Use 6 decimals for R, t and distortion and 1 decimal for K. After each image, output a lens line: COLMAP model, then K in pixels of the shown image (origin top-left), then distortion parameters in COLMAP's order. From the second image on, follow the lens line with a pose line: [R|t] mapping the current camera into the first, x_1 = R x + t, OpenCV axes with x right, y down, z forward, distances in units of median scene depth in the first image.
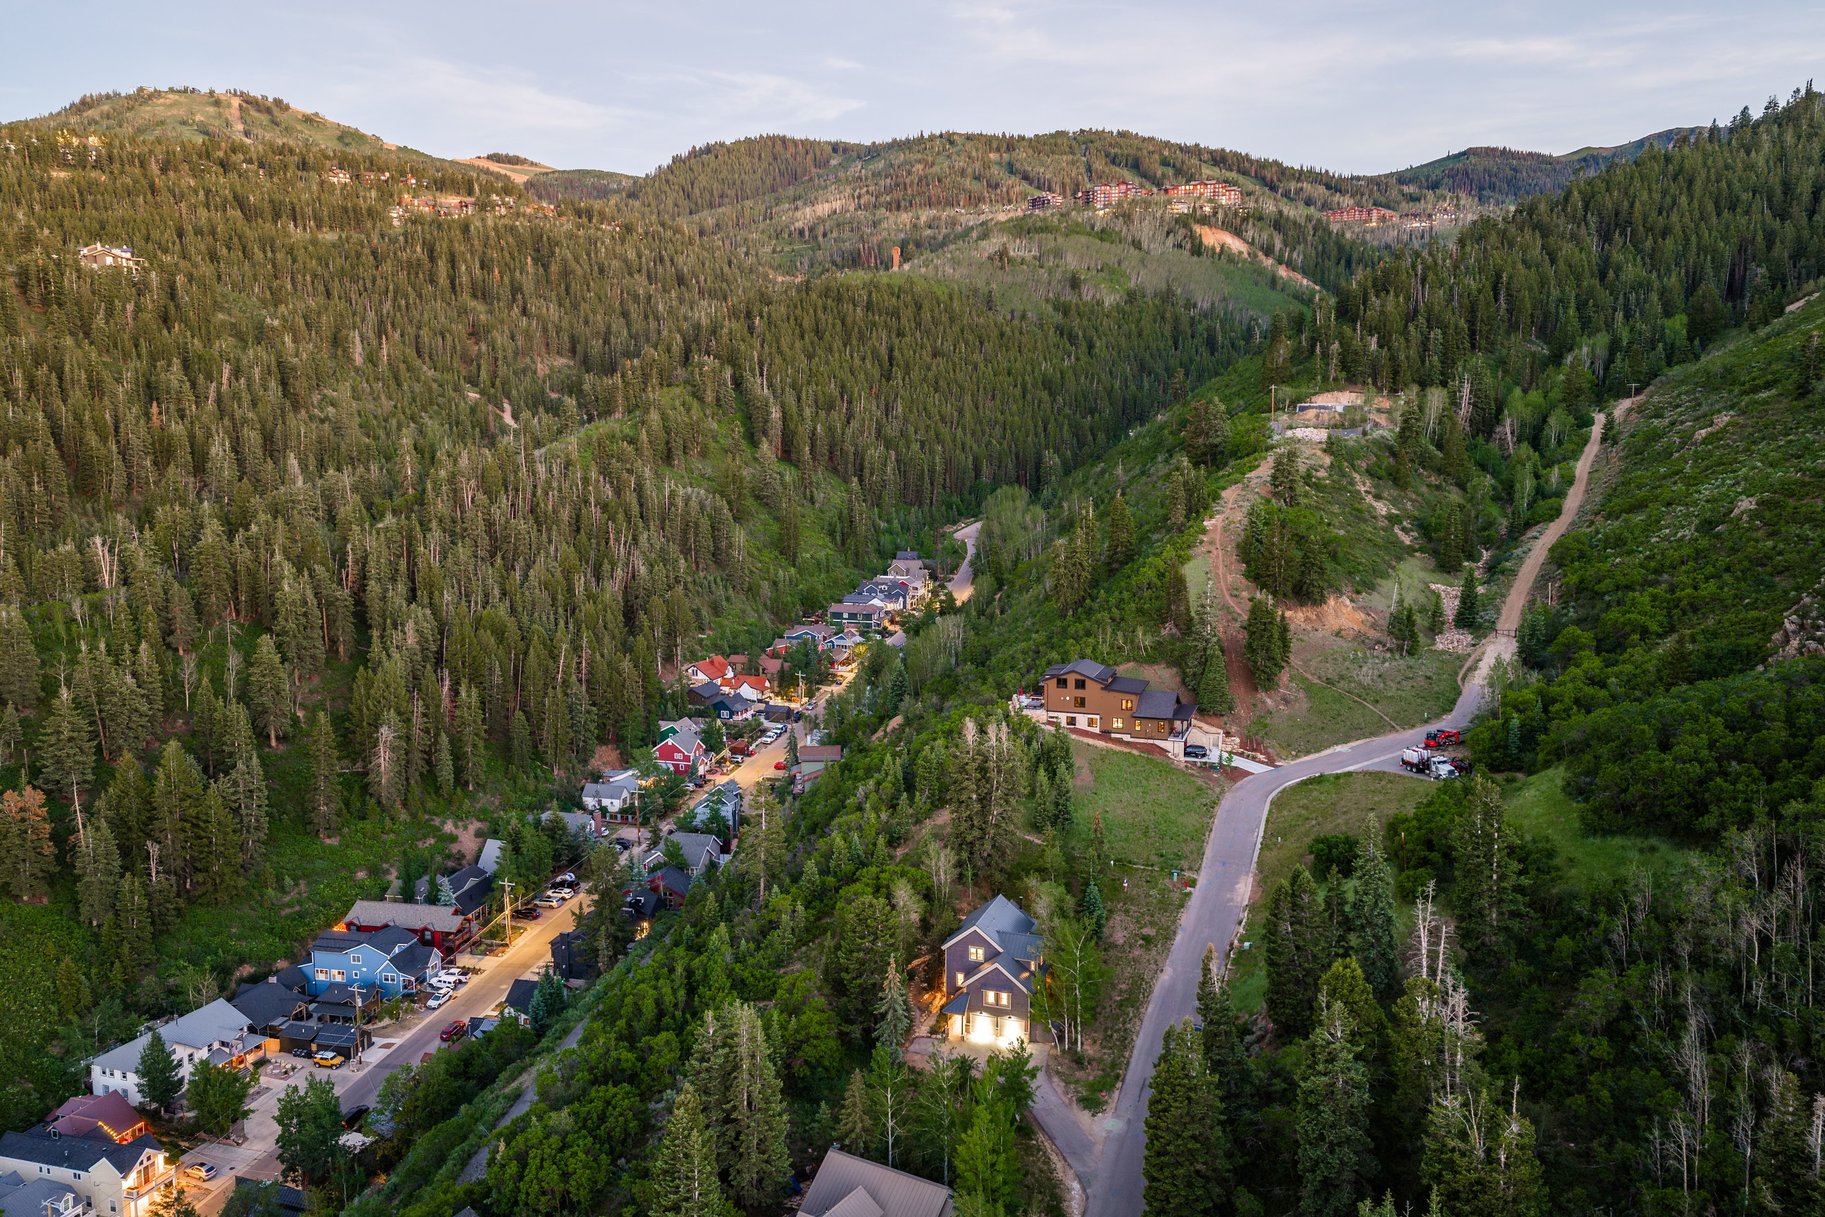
lens RADIAL K [[1484.9, 0, 912.4], [0, 1484.9, 614.6], [0, 0, 1]] dist [0.114991, -0.041382]
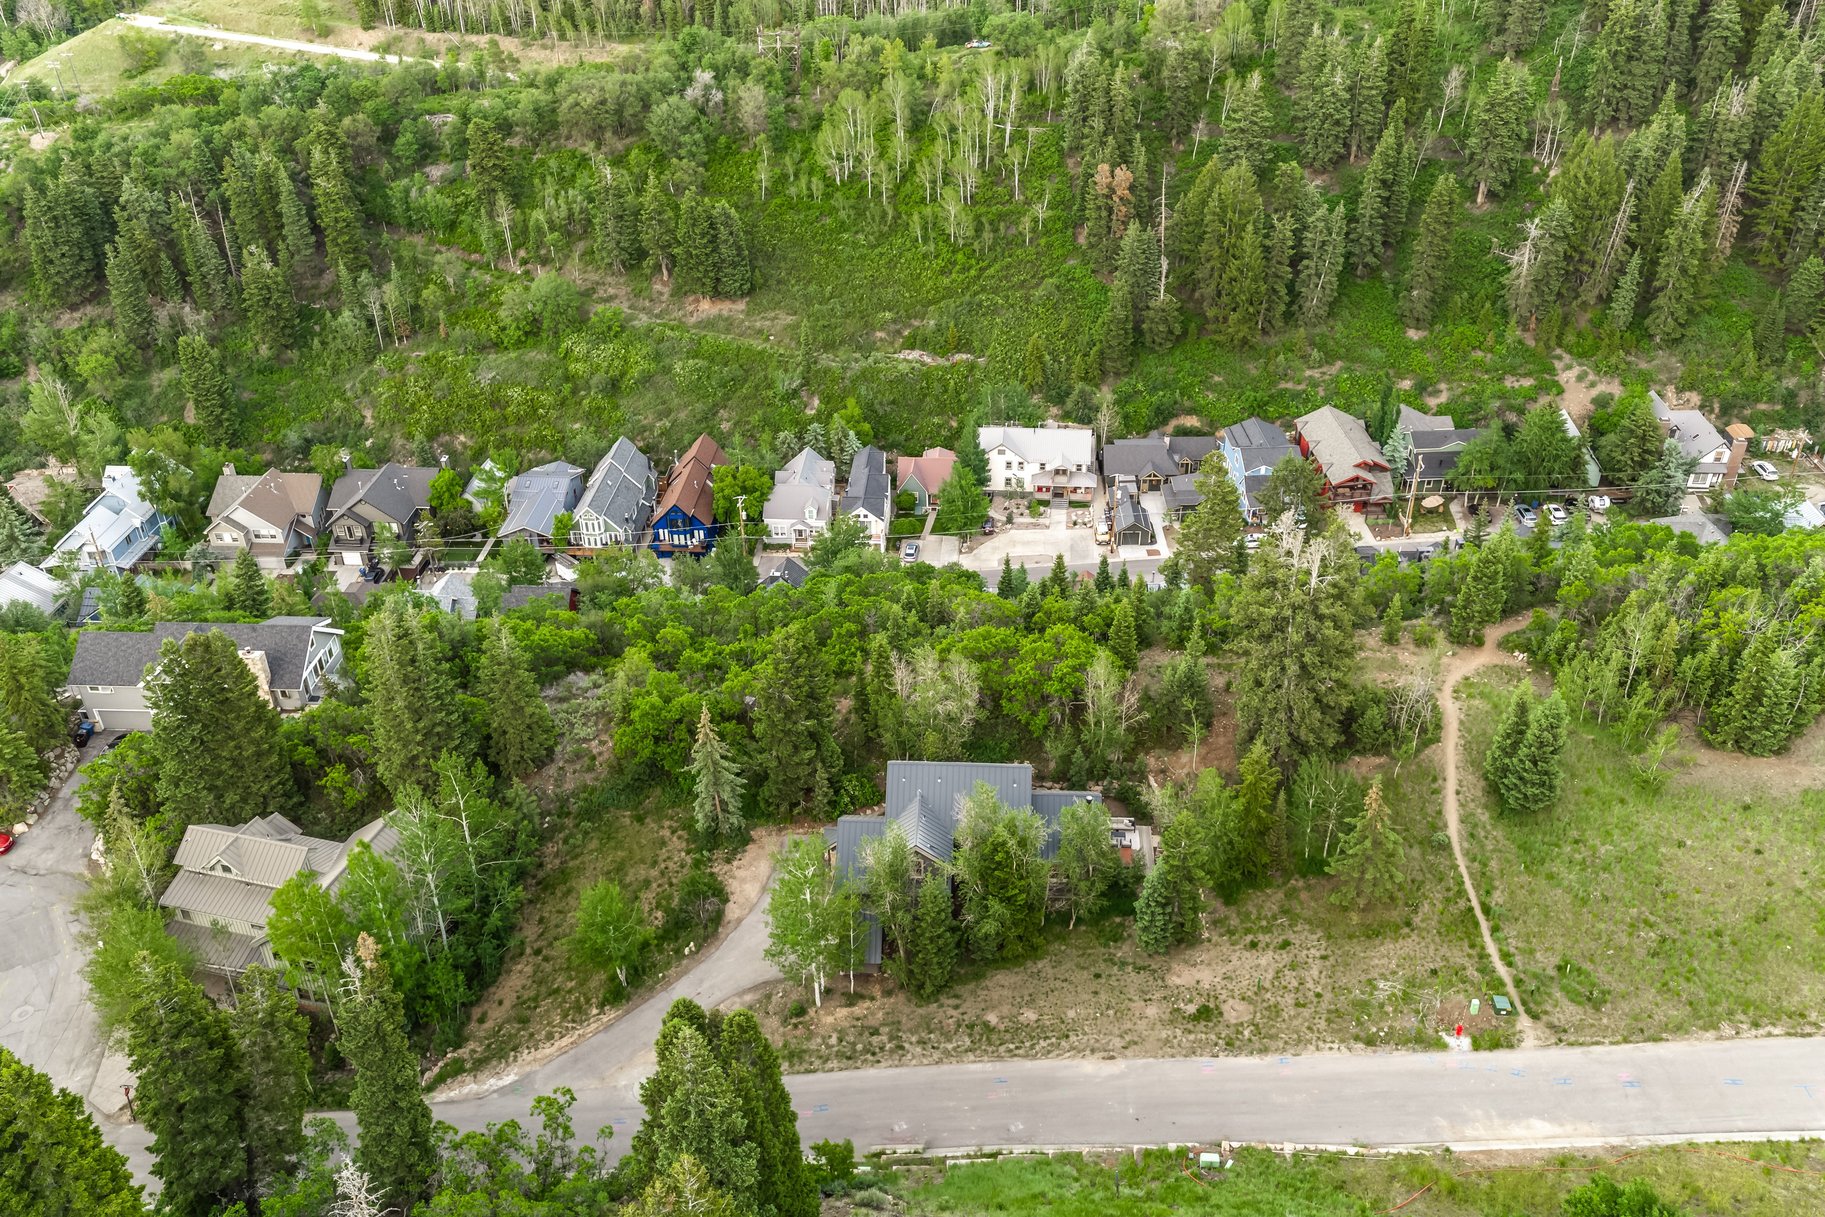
lens RADIAL K [[1484.9, 0, 916.2], [0, 1484.9, 621.1], [0, 0, 1]] dist [0.114991, -0.041382]
pose [[0.276308, 0.520220, -0.808100, 0.202287], [-0.146505, 0.853807, 0.499550, -0.062288], [0.949837, -0.019639, 0.312129, 0.311421]]
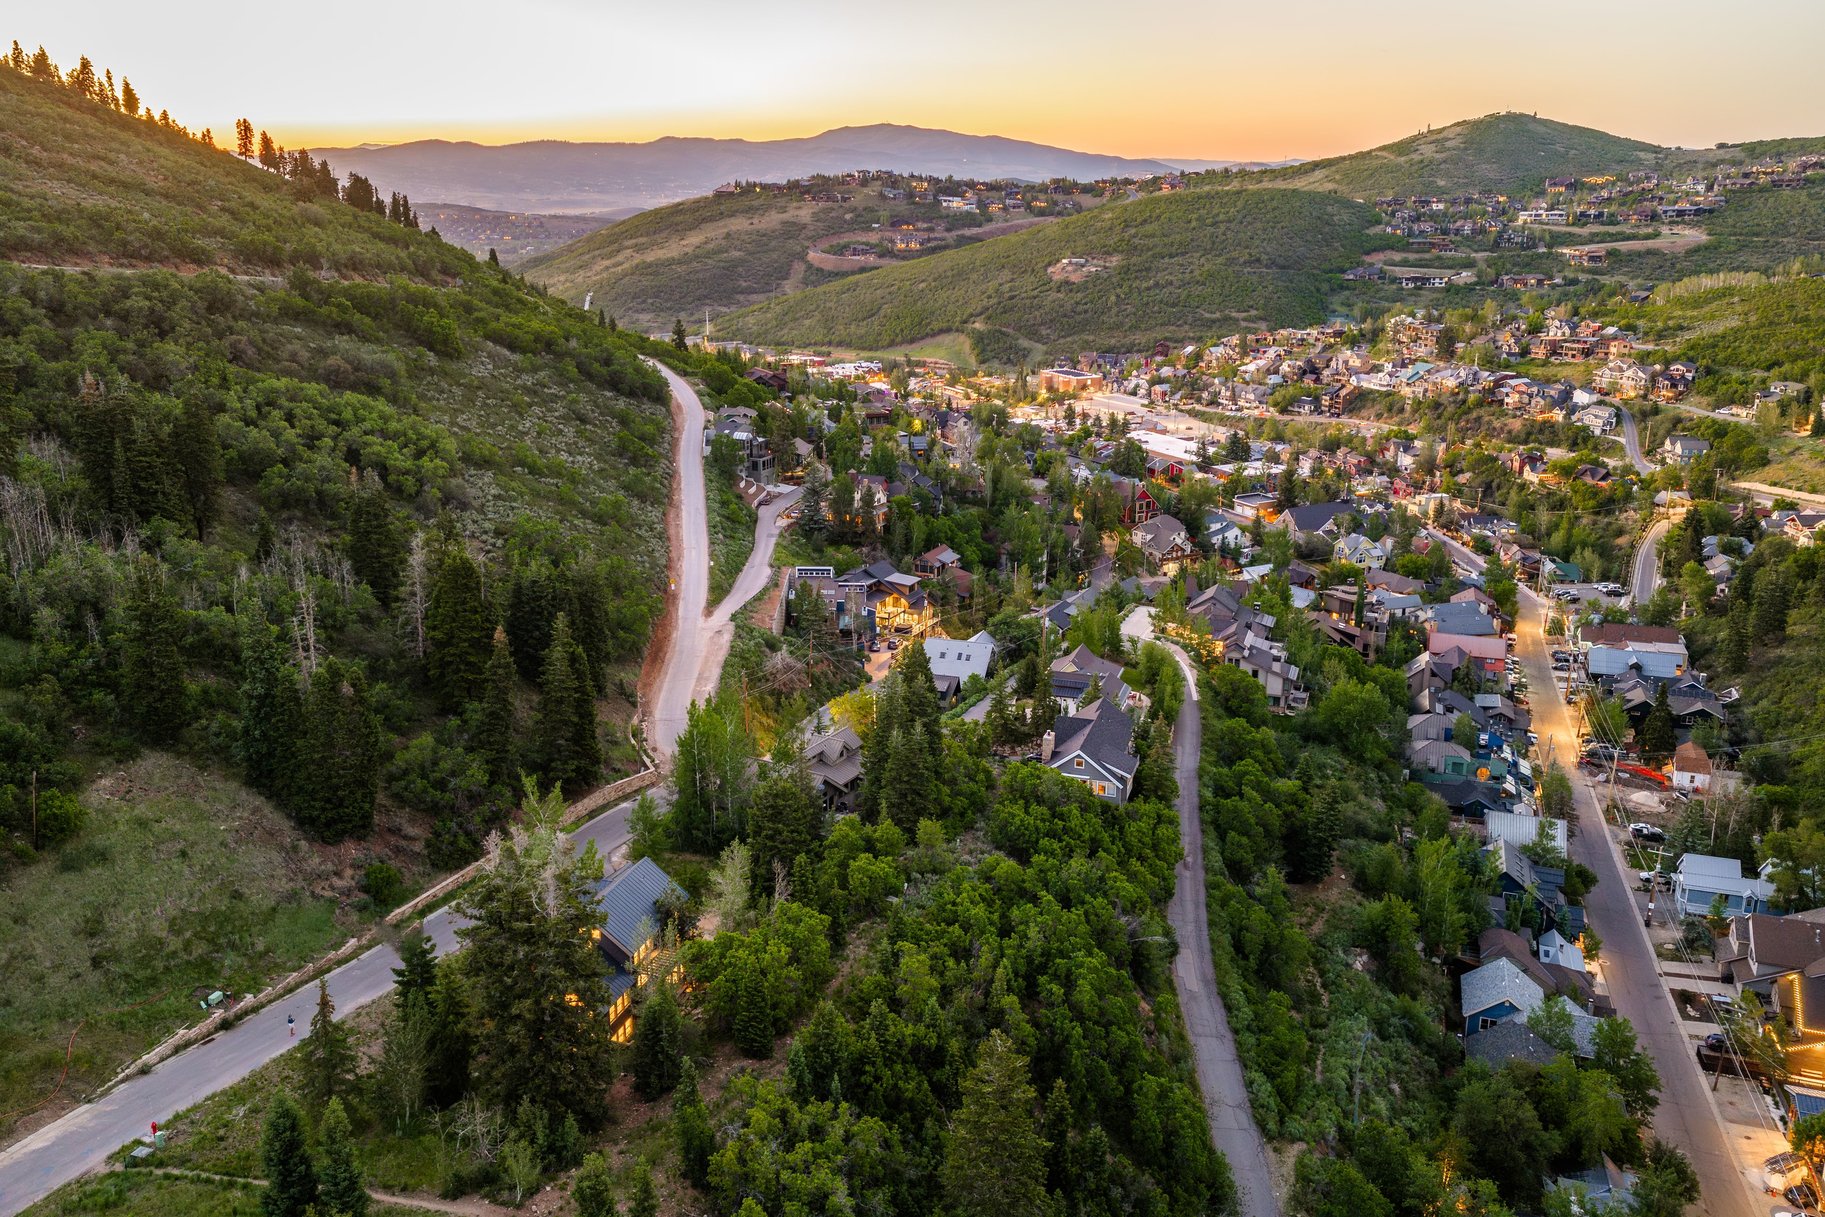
lens RADIAL K [[1484.9, 0, 918.7], [0, 1484.9, 615.5], [0, 0, 1]] dist [0.114991, -0.041382]
pose [[-0.999491, 0.012979, -0.029145, -0.029872], [-0.001176, 0.897900, 0.440198, -0.094961], [0.031883, 0.440008, -0.897427, 0.630315]]
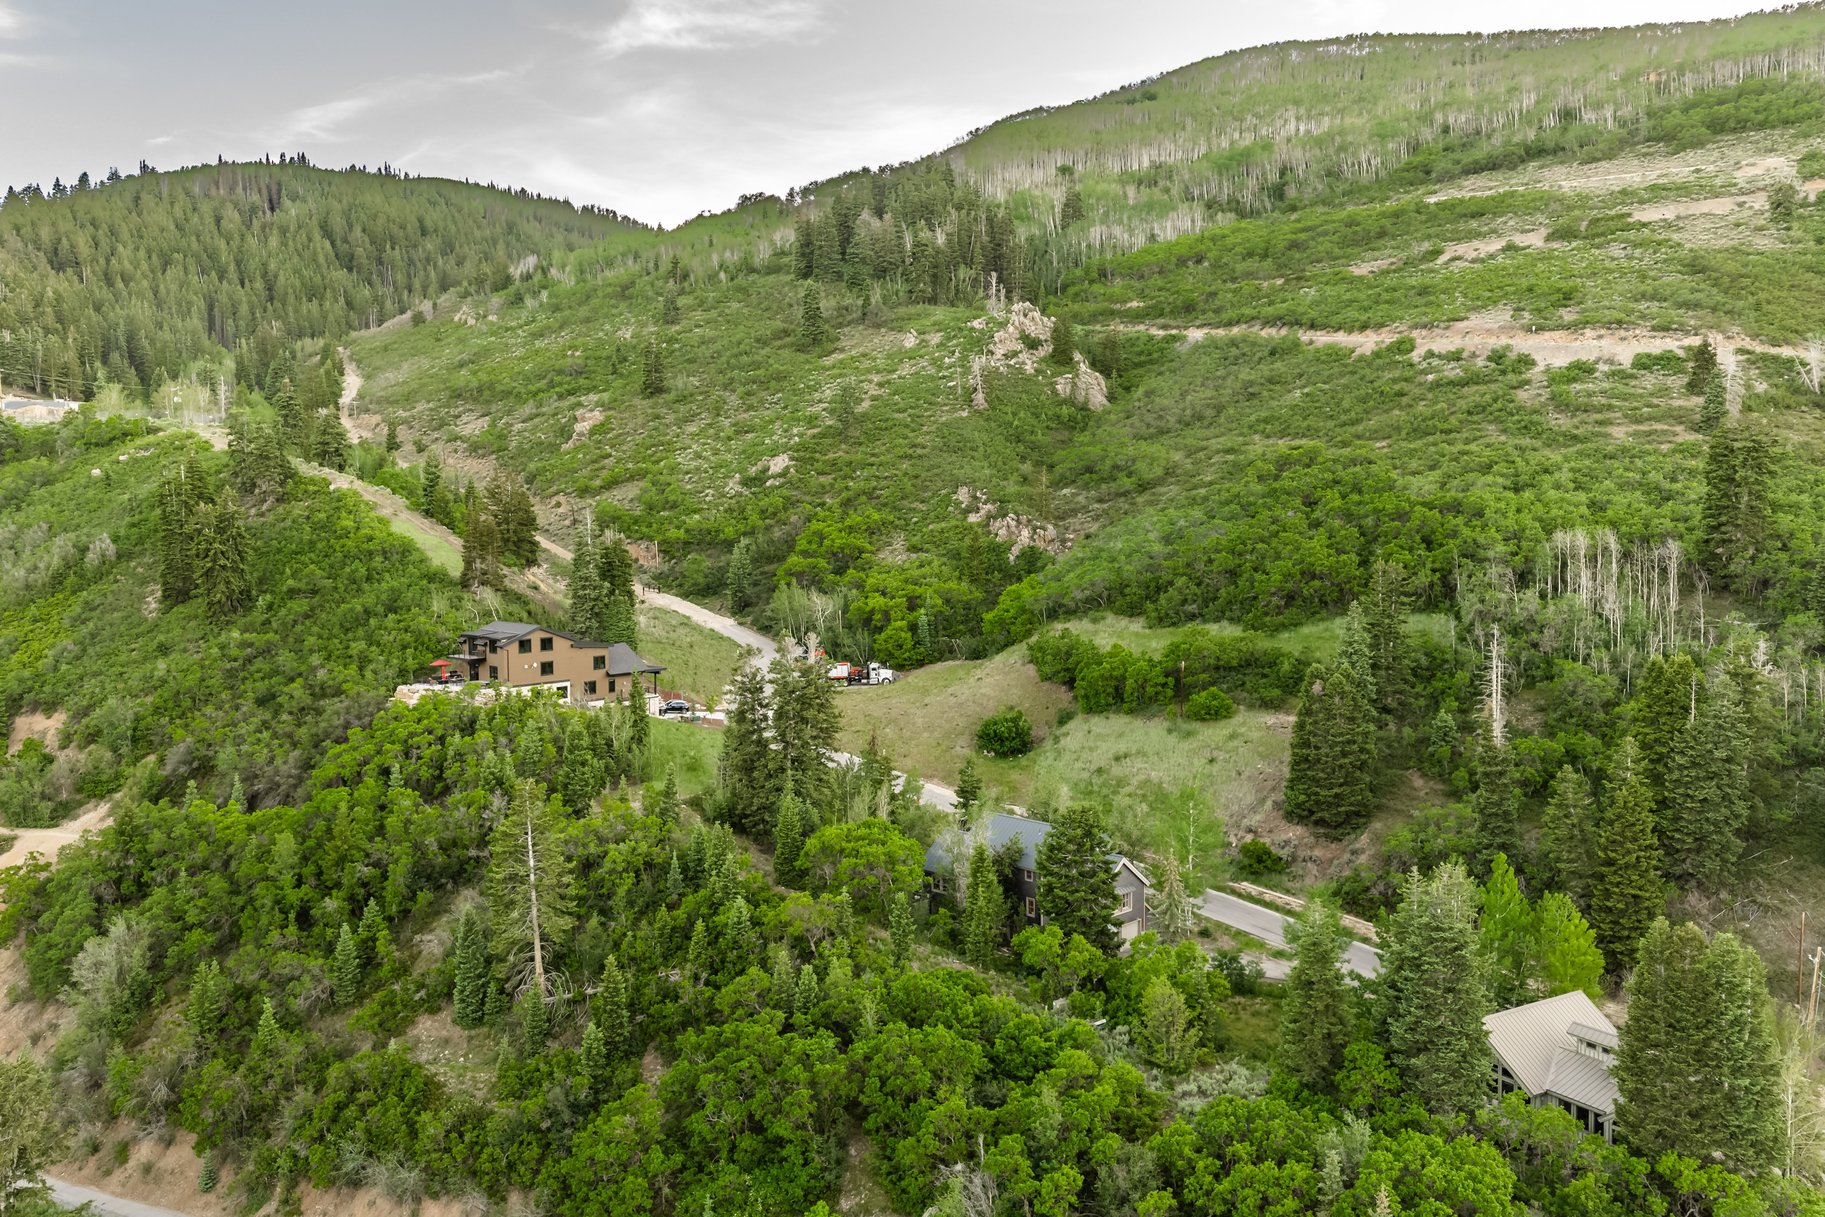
lens RADIAL K [[1484.9, 0, 912.7], [0, 1484.9, 617.1], [0, 0, 1]] dist [0.114991, -0.041382]
pose [[0.421324, -0.073400, 0.903935, -0.272007], [0.145567, 0.989270, 0.012481, 0.027727], [-0.895152, 0.126324, 0.427488, 0.274735]]
